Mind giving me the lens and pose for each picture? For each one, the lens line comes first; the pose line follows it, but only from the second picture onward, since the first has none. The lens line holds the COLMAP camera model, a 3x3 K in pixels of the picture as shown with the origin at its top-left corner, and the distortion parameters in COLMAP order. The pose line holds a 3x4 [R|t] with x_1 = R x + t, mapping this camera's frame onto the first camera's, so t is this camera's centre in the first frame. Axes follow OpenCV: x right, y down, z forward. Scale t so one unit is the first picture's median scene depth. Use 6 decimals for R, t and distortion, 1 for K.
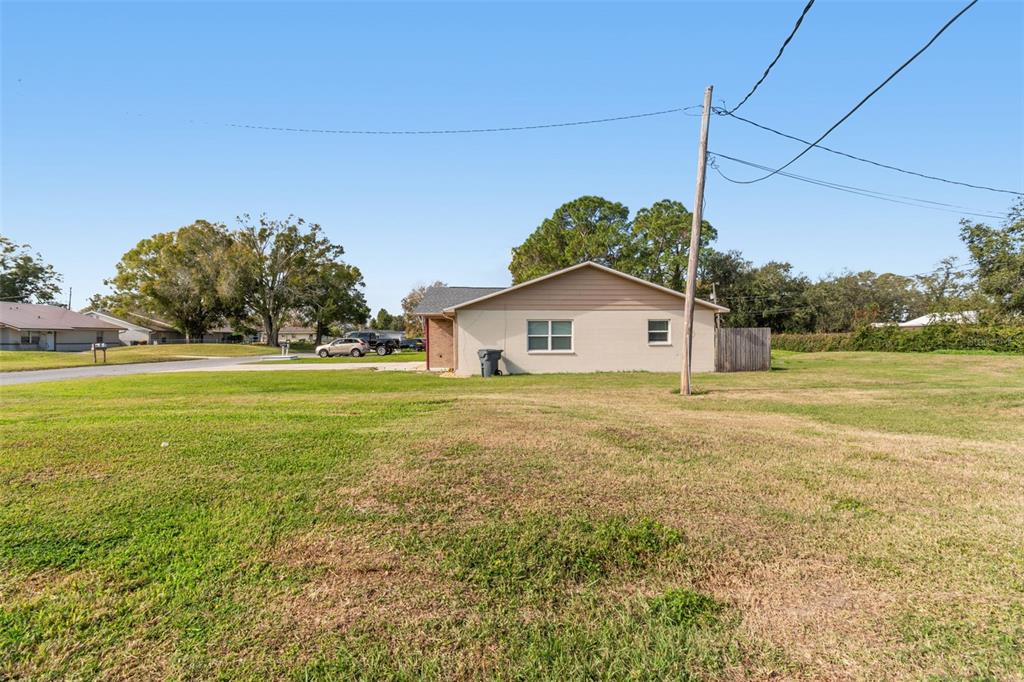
lens RADIAL K [[455.9, 0, 512.0], [0, 455.9, 341.0], [0, 0, 1]] dist [0.014133, 0.000031]
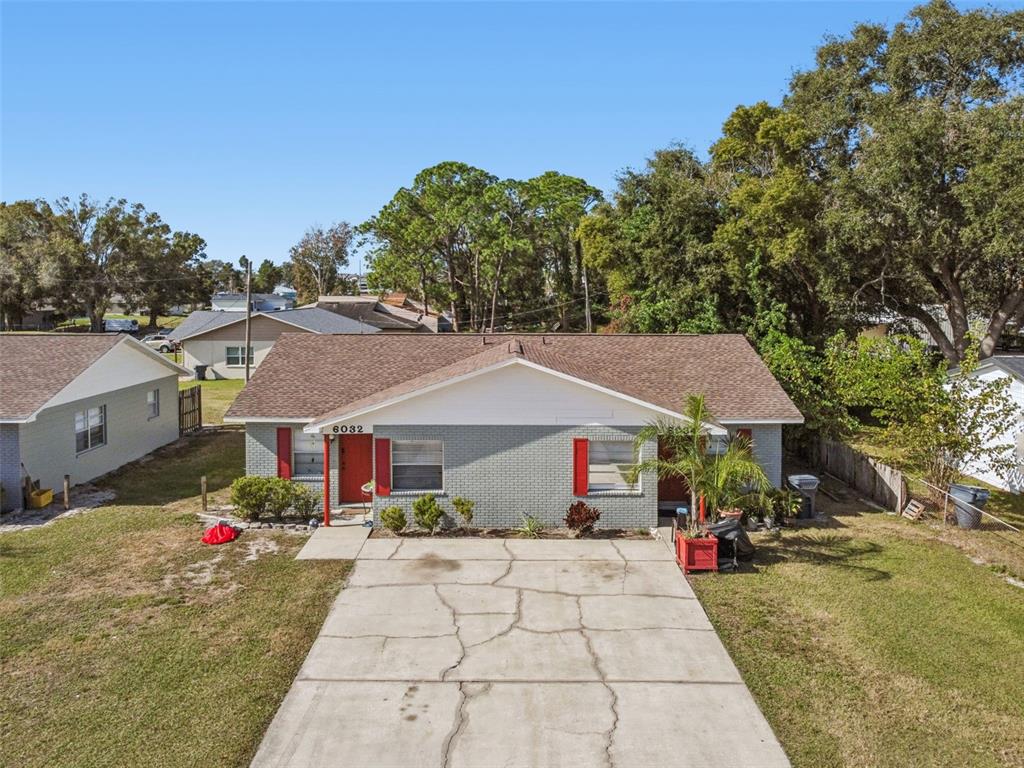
lens RADIAL K [[790.9, 0, 512.3], [0, 790.9, 334.3], [0, 0, 1]] dist [0.001471, -0.001938]
pose [[0.999599, 0.007046, -0.027425, 0.526432], [-0.005464, 0.998341, 0.057317, -0.119499], [0.027783, -0.057145, 0.997979, -0.840334]]
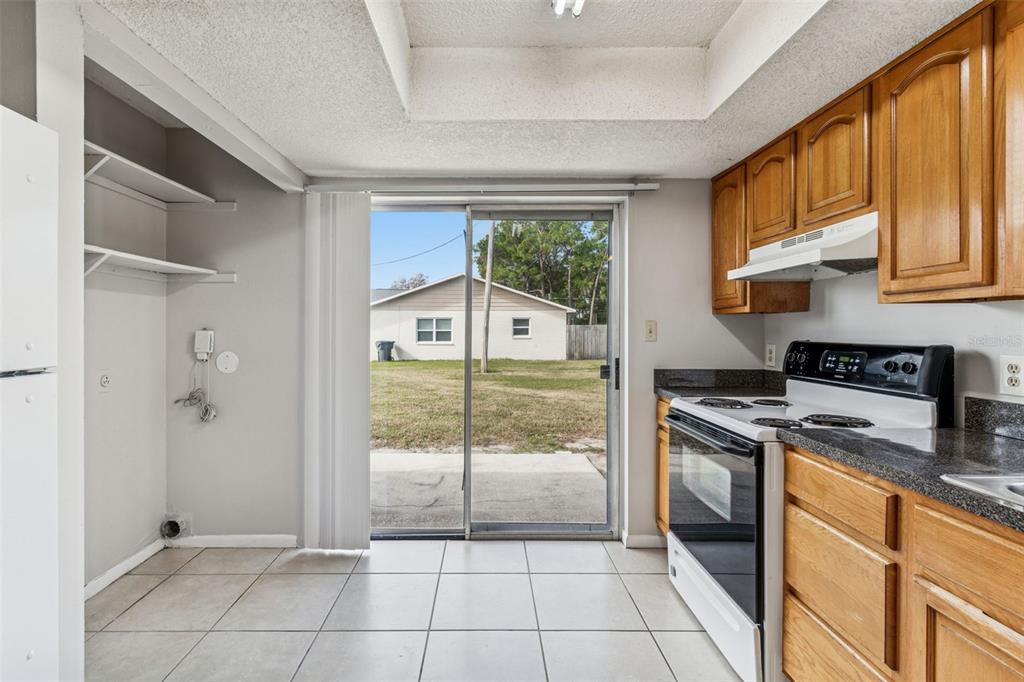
lens RADIAL K [[471.6, 0, 484.8], [0, 471.6, 330.8], [0, 0, 1]] dist [0.002167, 0.000138]
pose [[0.998812, 0.003934, -0.048563, 0.132058], [-0.004095, 0.999986, -0.003211, -0.003047], [0.048550, 0.003406, 0.998815, -0.142867]]
